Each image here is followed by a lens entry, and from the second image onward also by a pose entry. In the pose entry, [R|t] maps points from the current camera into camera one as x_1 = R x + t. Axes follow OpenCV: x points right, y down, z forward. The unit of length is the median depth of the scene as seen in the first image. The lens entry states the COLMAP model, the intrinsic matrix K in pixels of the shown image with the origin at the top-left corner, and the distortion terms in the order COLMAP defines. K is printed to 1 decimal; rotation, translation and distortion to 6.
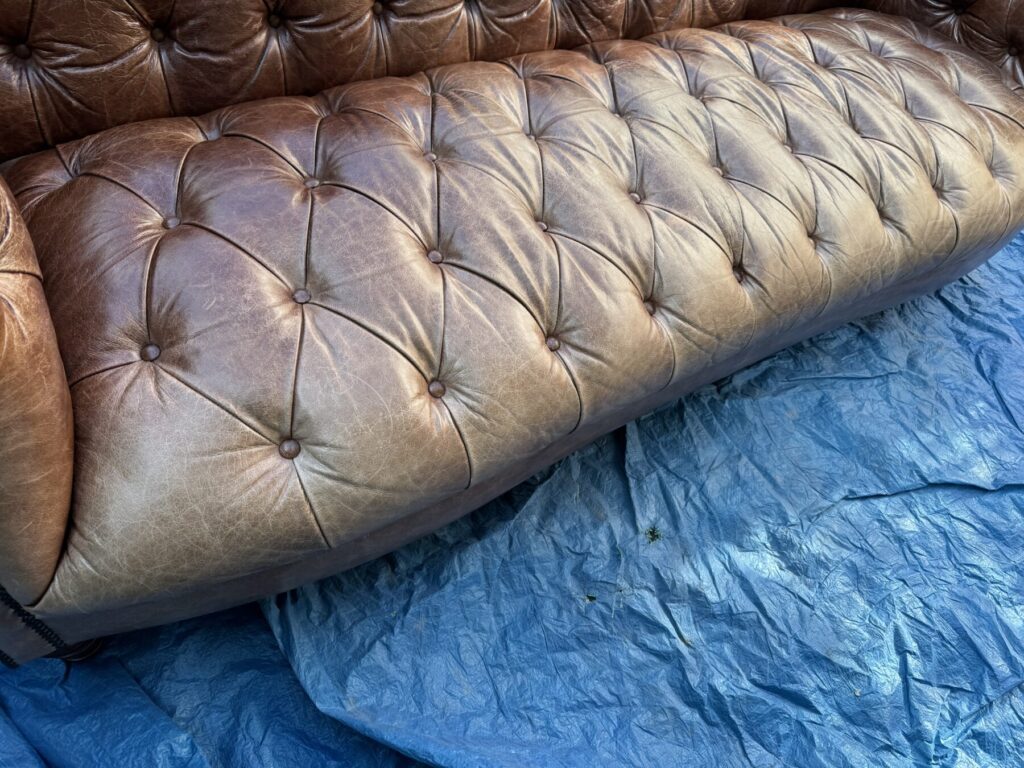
lens RADIAL K [[720.3, 0, 512.0], [0, 720.3, 384.0], [0, 0, 1]] dist [0.050436, -0.037132]
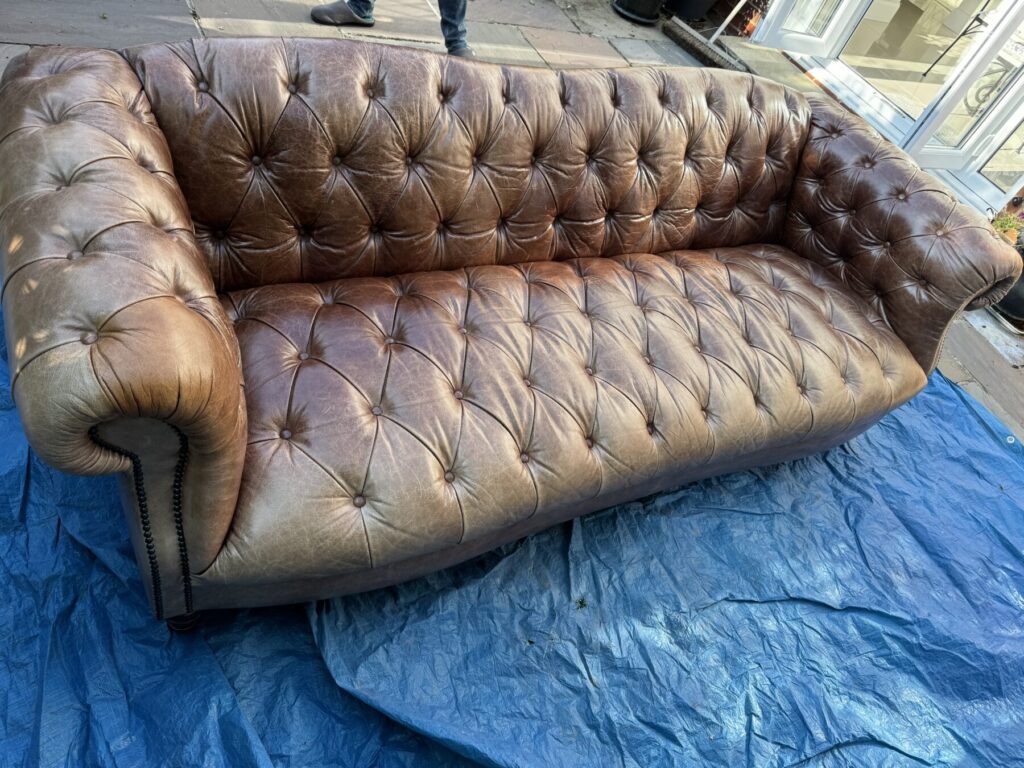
lens RADIAL K [[720.3, 0, 512.0], [0, 720.3, 384.0], [0, 0, 1]] dist [0.050436, -0.037132]
pose [[0.991487, 0.129868, 0.009335, -0.005233], [-0.127064, 0.980738, -0.148347, 0.017748], [-0.028420, 0.145898, 0.988891, -0.478061]]
